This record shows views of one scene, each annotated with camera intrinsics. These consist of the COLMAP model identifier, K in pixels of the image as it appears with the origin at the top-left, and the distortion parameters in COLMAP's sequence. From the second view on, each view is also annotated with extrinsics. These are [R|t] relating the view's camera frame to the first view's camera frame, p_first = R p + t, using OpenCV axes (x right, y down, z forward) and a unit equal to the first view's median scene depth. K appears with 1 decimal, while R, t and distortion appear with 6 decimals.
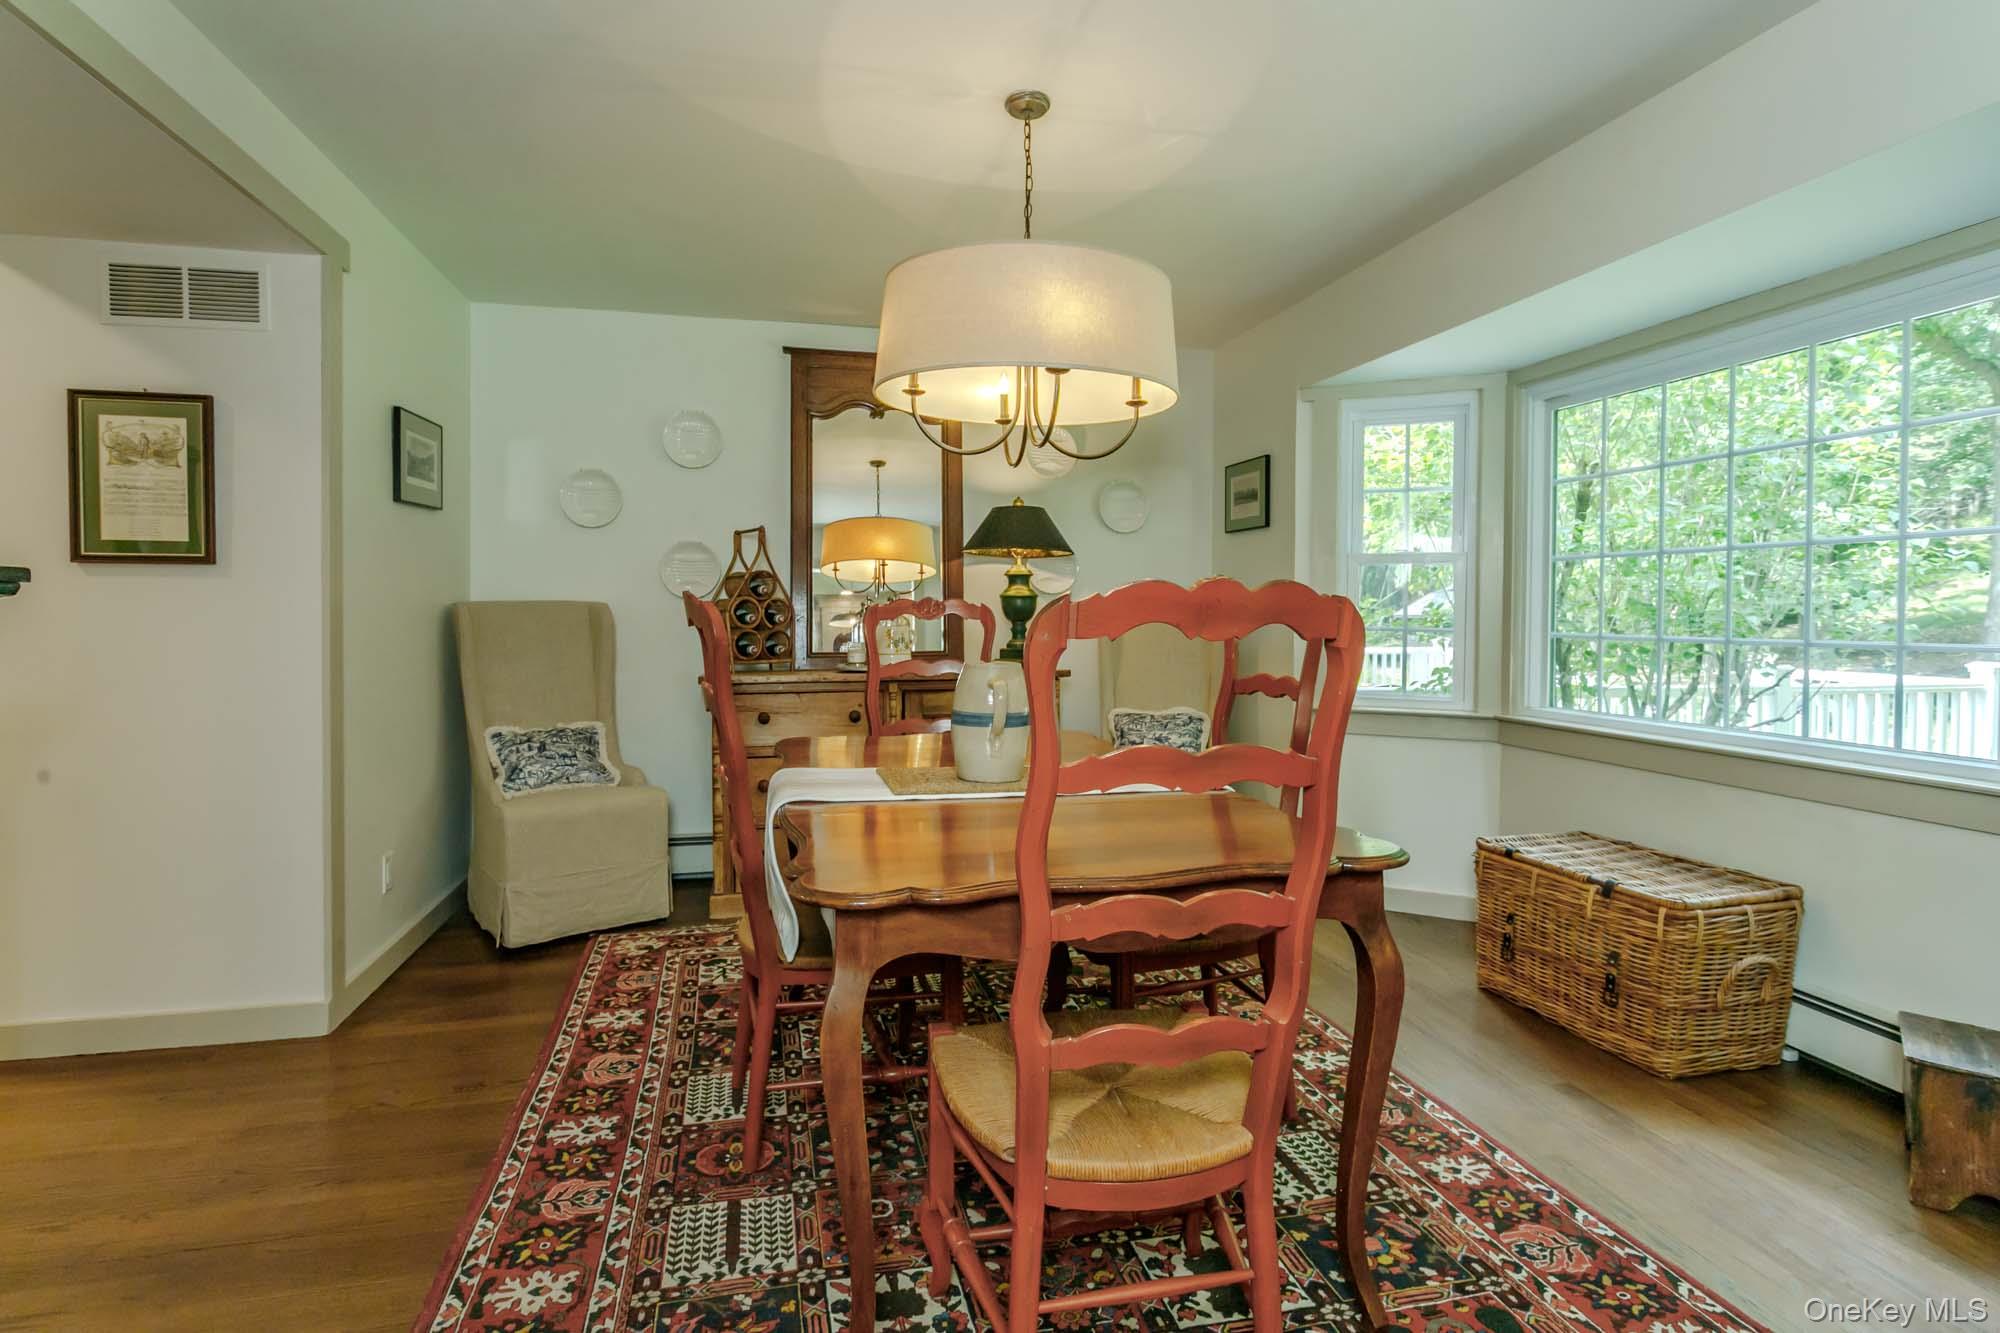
lens RADIAL K [[982.3, 0, 997.5], [0, 982.3, 633.5], [0, 0, 1]] dist [-0.002047, 0.000215]
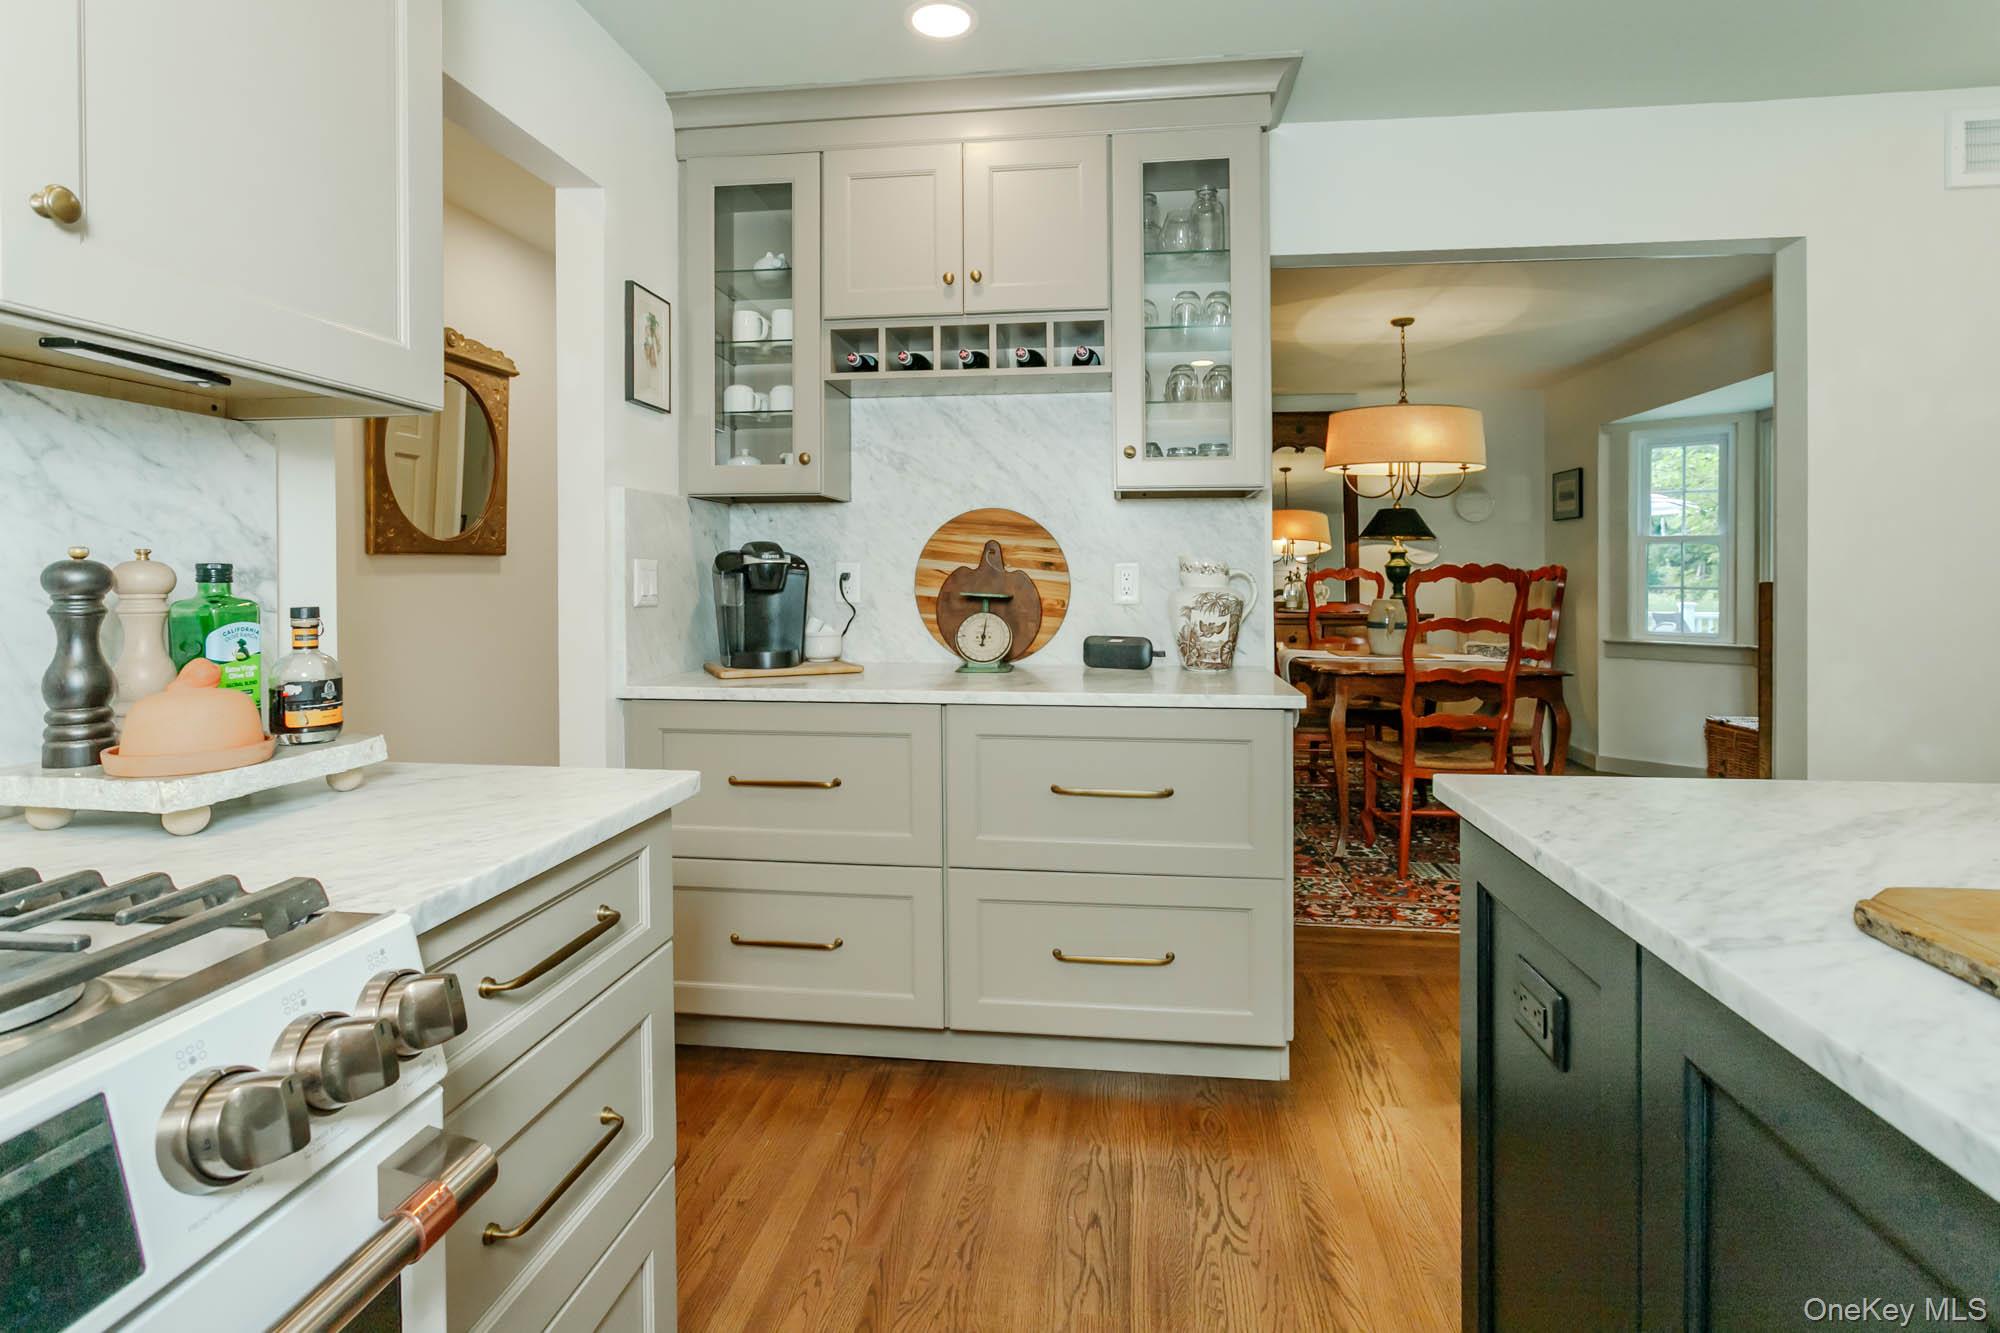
lens RADIAL K [[994.7, 0, 1003.0], [0, 994.7, 576.4], [0, 0, 1]] dist [-0.004670, 0.000482]
pose [[0.939161, -0.001514, -0.343473, -0.037959], [-0.007181, 0.999685, -0.024041, 0.032238], [0.343401, 0.025045, 0.938855, -1.063175]]
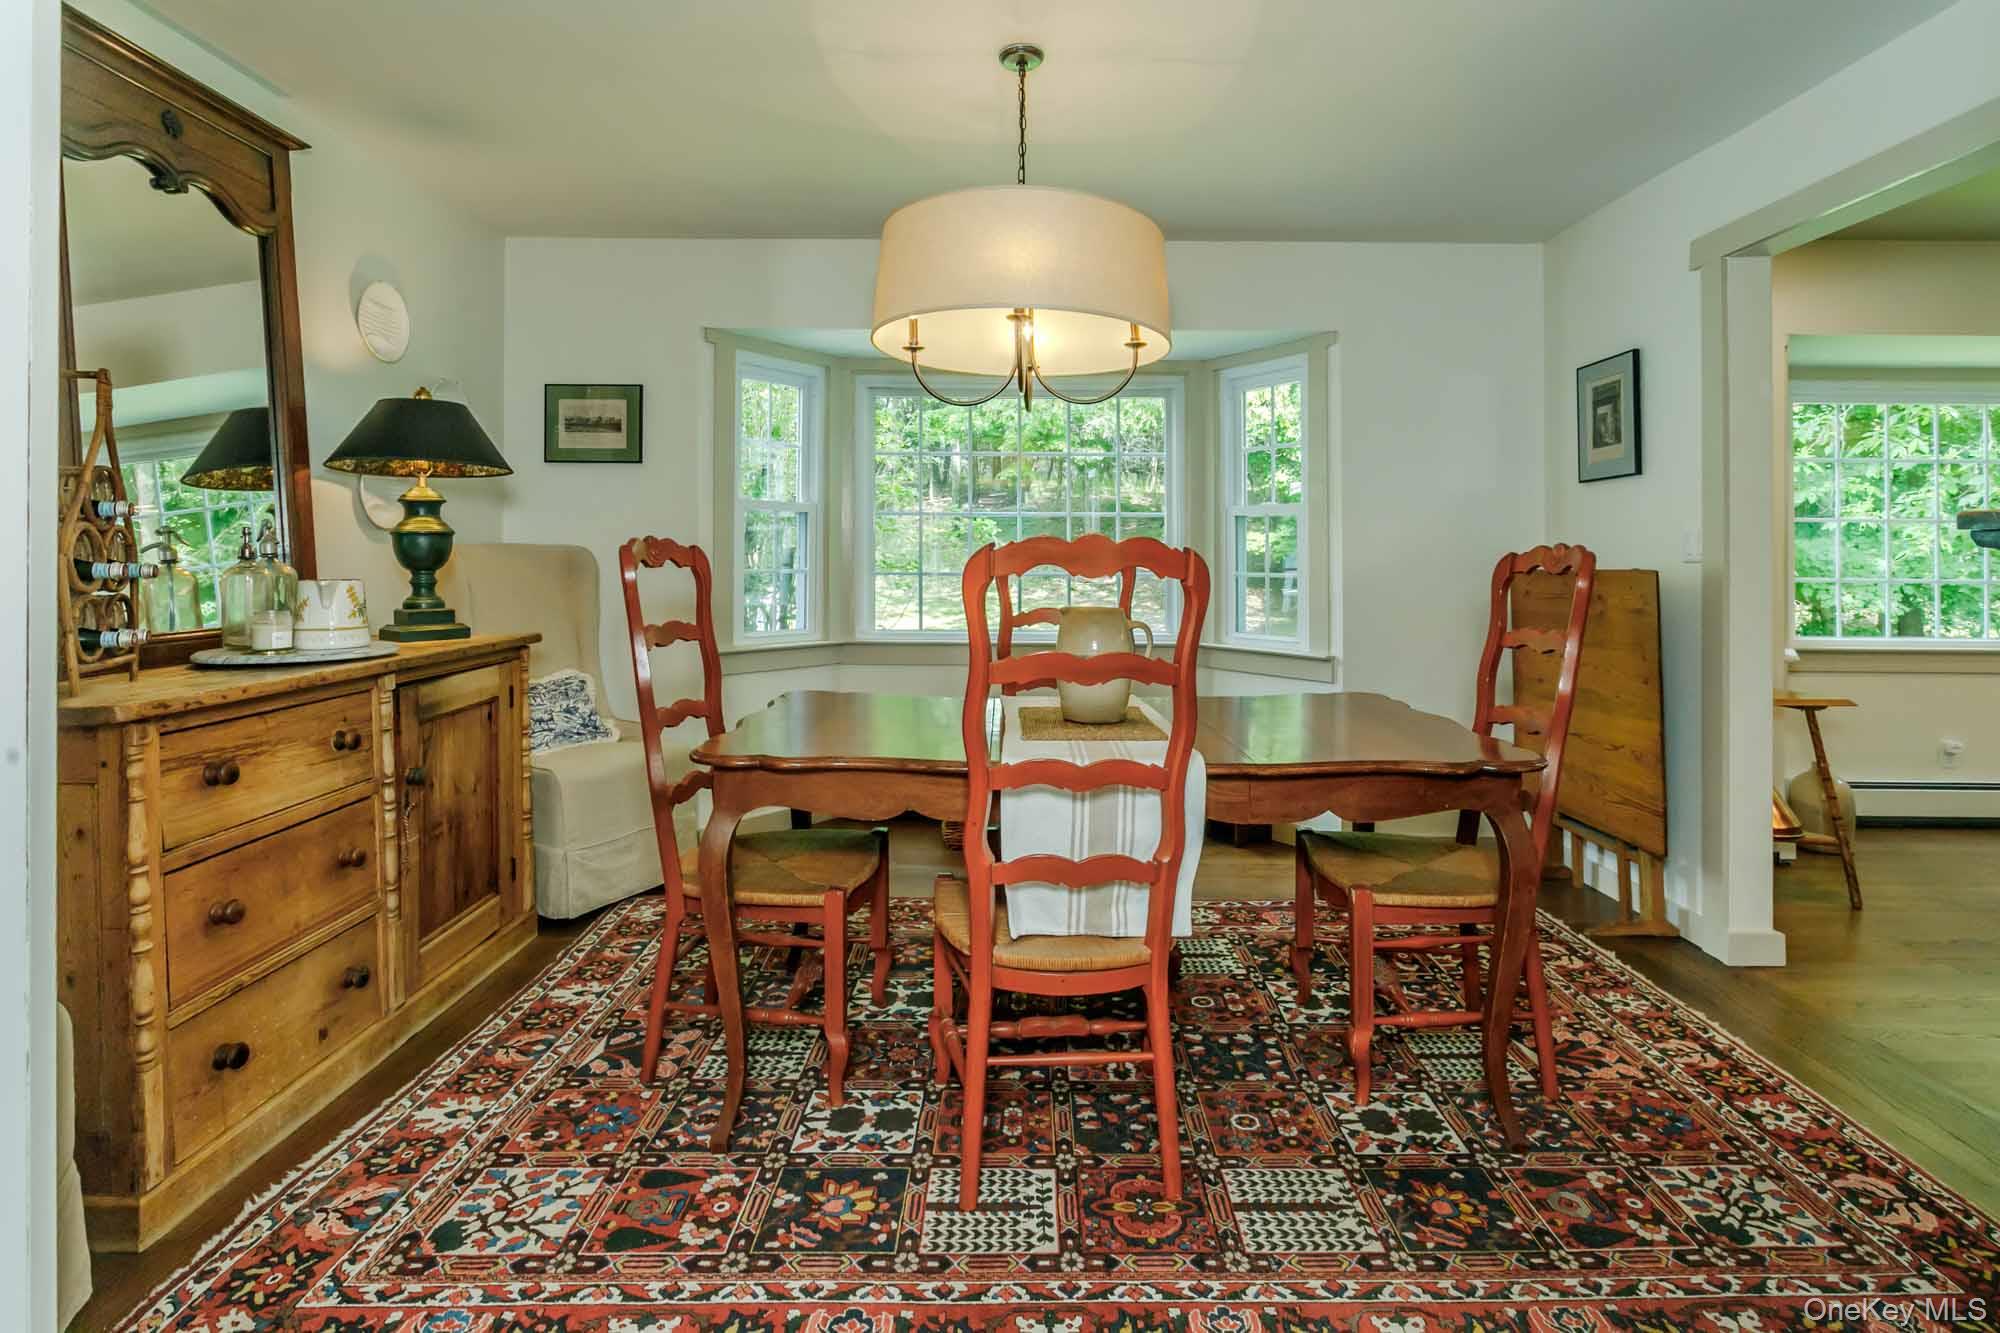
lens RADIAL K [[994.7, 0, 1003.0], [0, 994.7, 576.4], [0, 0, 1]] dist [-0.004670, 0.000482]
pose [[0.231433, -0.021487, 0.972614, -0.820650], [0.012242, 0.999741, 0.019173, -0.023726], [-0.972774, 0.007469, 0.231636, 0.669991]]
